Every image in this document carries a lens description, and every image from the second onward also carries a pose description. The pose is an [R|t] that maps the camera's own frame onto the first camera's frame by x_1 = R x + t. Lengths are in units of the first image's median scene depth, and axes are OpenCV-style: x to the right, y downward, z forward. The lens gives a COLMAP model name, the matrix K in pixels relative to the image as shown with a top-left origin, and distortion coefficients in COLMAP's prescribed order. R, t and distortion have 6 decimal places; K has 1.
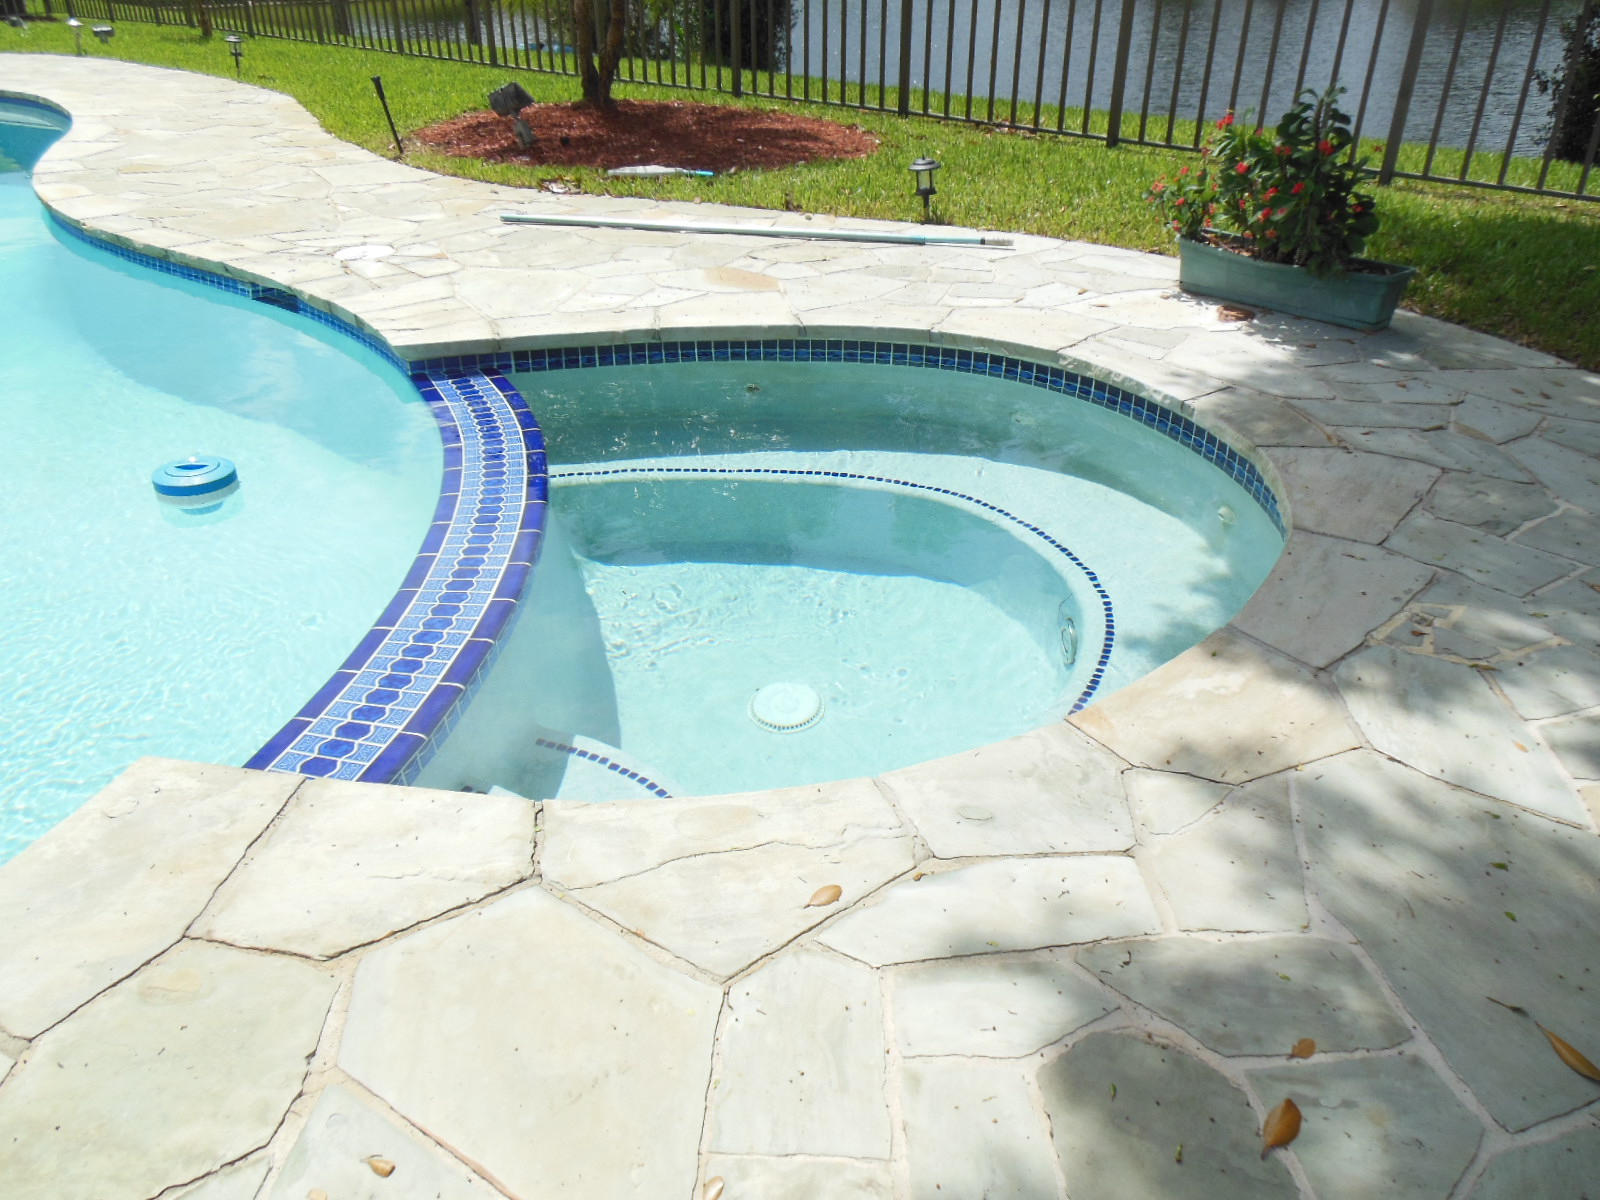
lens RADIAL K [[1214.1, 0, 800.0], [0, 1214.1, 600.0], [0, 0, 1]] dist [-0.084957, 0.141077]
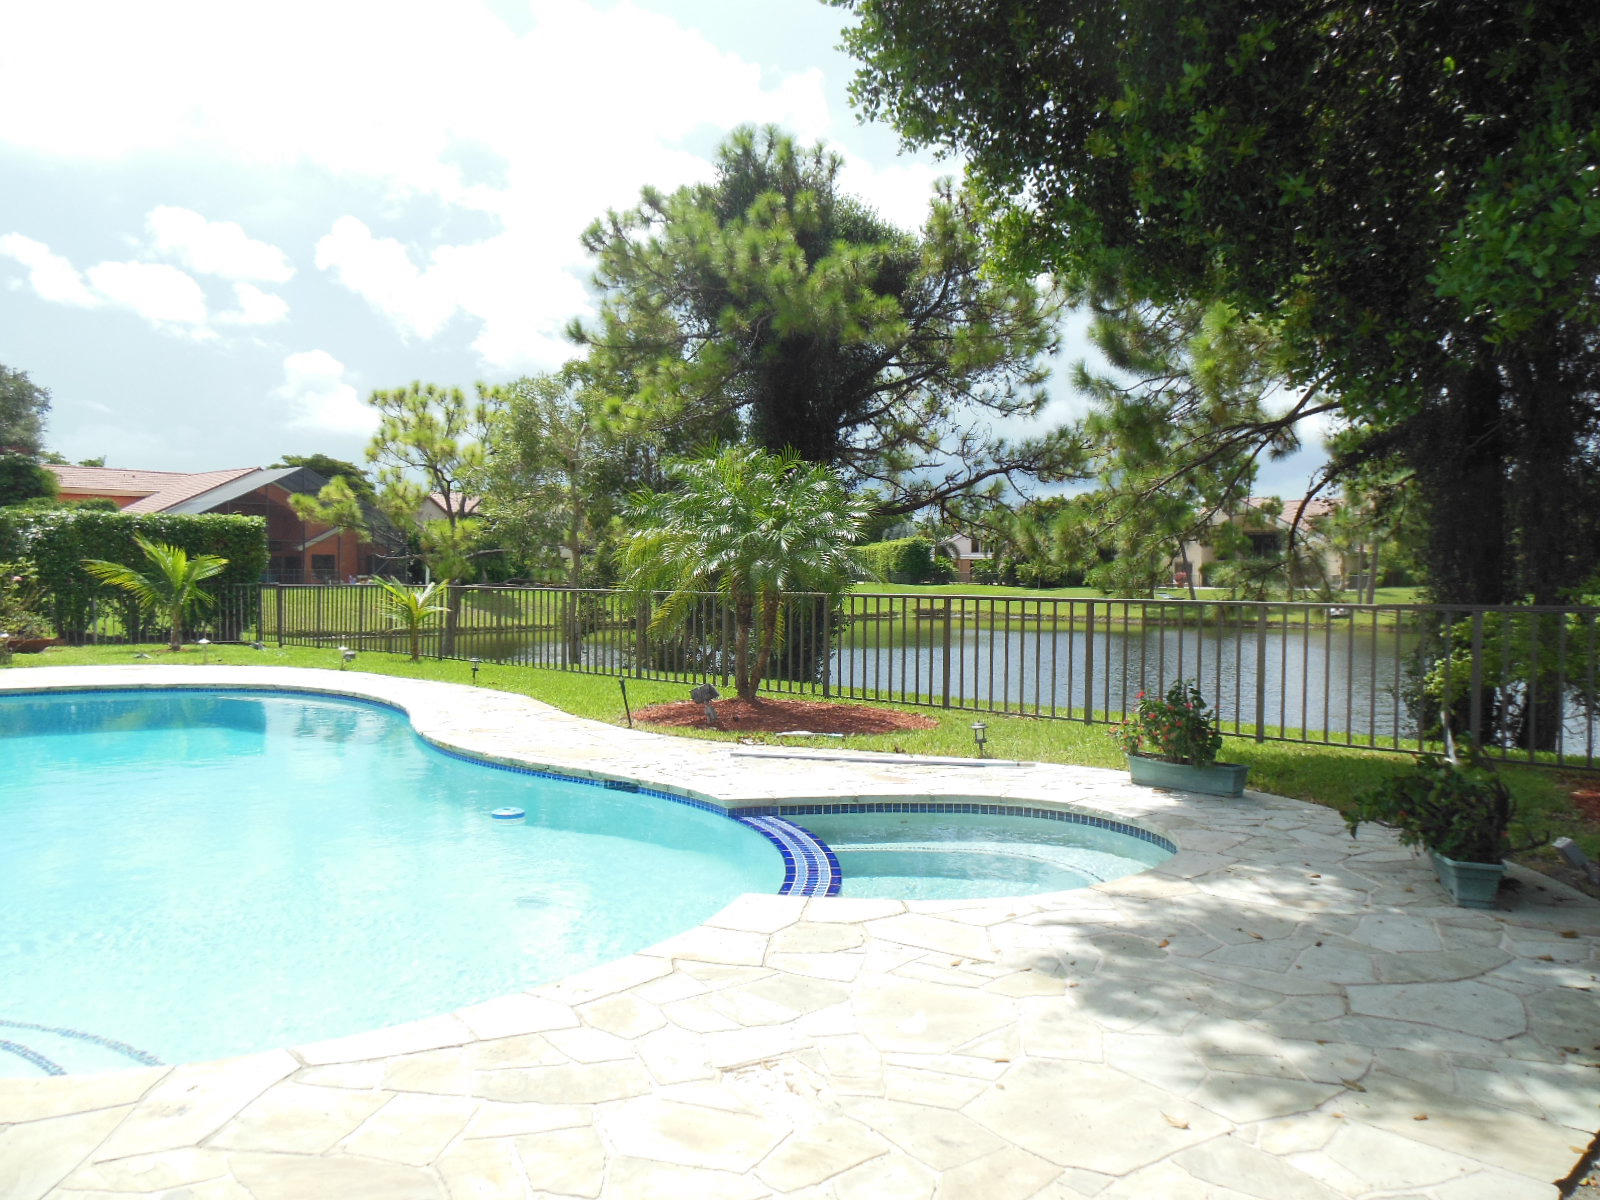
lens RADIAL K [[1214.1, 0, 800.0], [0, 1214.1, 600.0], [0, 0, 1]] dist [-0.084957, 0.141077]
pose [[0.999975, 0.006709, 0.002383, -0.156544], [-0.004775, 0.880256, -0.474476, 0.299053], [-0.005281, 0.474452, 0.880265, -0.600232]]
